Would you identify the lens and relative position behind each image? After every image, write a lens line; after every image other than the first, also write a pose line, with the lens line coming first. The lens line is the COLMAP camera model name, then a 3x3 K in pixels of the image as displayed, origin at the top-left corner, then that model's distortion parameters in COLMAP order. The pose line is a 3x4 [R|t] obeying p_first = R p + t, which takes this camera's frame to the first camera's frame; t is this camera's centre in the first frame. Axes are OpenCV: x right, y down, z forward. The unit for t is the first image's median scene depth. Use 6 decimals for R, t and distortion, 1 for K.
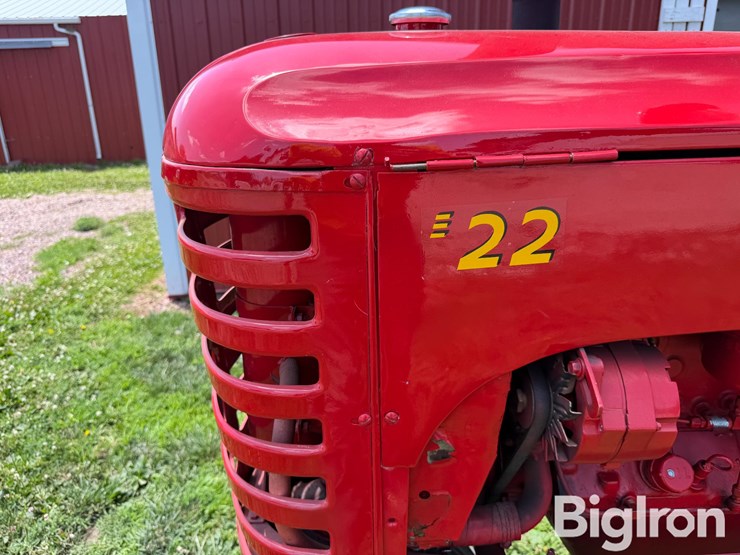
lens RADIAL K [[529.8, 0, 370.0], [0, 529.8, 277.5], [0, 0, 1]] dist [-0.002891, 0.000338]
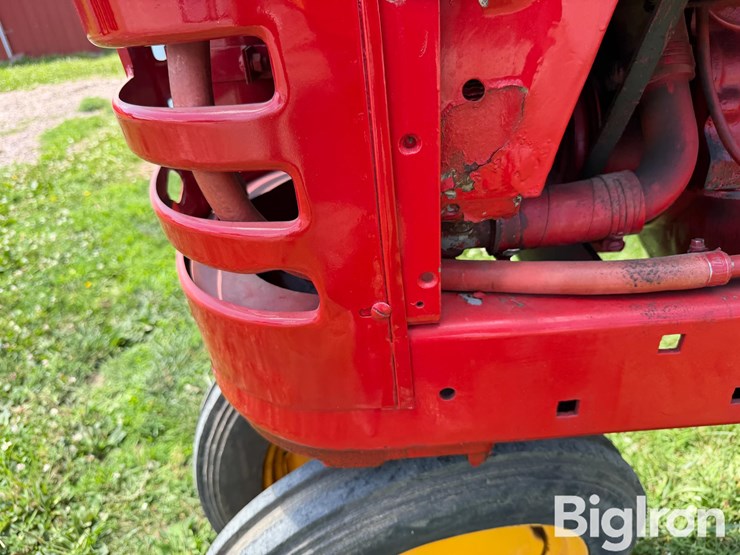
lens RADIAL K [[529.8, 0, 370.0], [0, 529.8, 277.5], [0, 0, 1]] dist [-0.002891, 0.000338]
pose [[0.996887, -0.045948, -0.064077, 0.008903], [0.057337, 0.980284, 0.189094, 0.143127], [0.054126, -0.192180, 0.979866, 0.140894]]
